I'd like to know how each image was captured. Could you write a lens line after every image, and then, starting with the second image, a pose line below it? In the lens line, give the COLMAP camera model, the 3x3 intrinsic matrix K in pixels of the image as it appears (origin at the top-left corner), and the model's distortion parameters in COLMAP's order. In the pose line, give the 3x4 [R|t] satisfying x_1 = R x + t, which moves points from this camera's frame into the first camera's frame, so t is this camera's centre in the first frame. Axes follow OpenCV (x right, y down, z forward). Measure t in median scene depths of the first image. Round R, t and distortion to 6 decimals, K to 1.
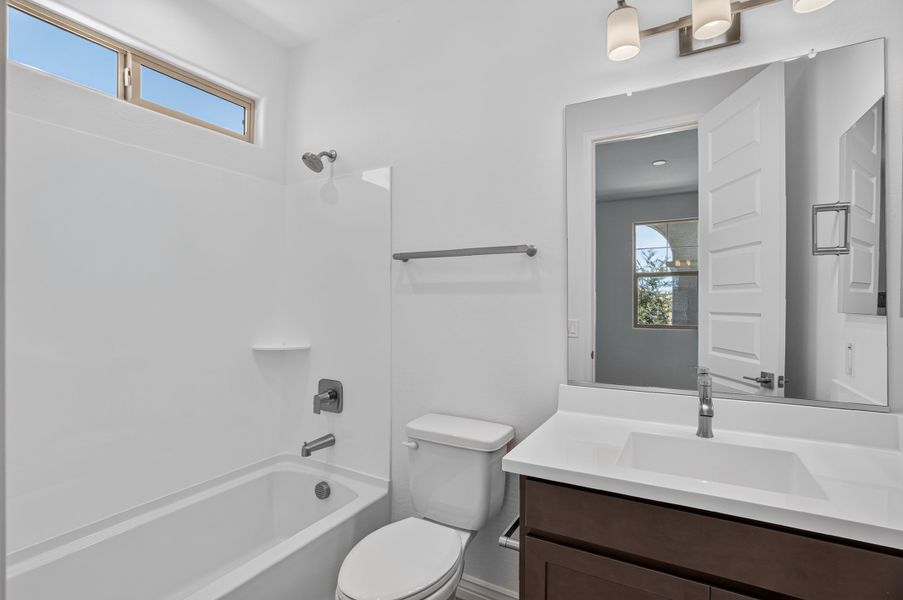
lens RADIAL K [[426.8, 0, 451.5], [0, 426.8, 300.0], [0, 0, 1]] dist [-0.055295, 0.000171]
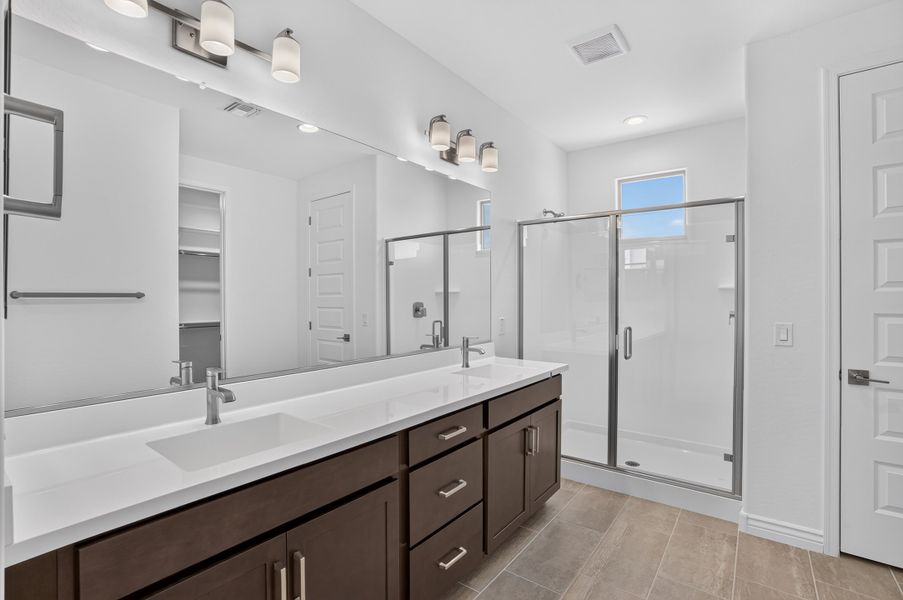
lens RADIAL K [[422.6, 0, 450.3], [0, 422.6, 296.0], [0, 0, 1]] dist [-0.020819, 0.000830]
pose [[0.115385, 0.004043, 0.993313, -0.453047], [0.004474, 0.999979, -0.004590, 0.004091], [-0.993311, 0.004973, 0.115365, 0.291556]]
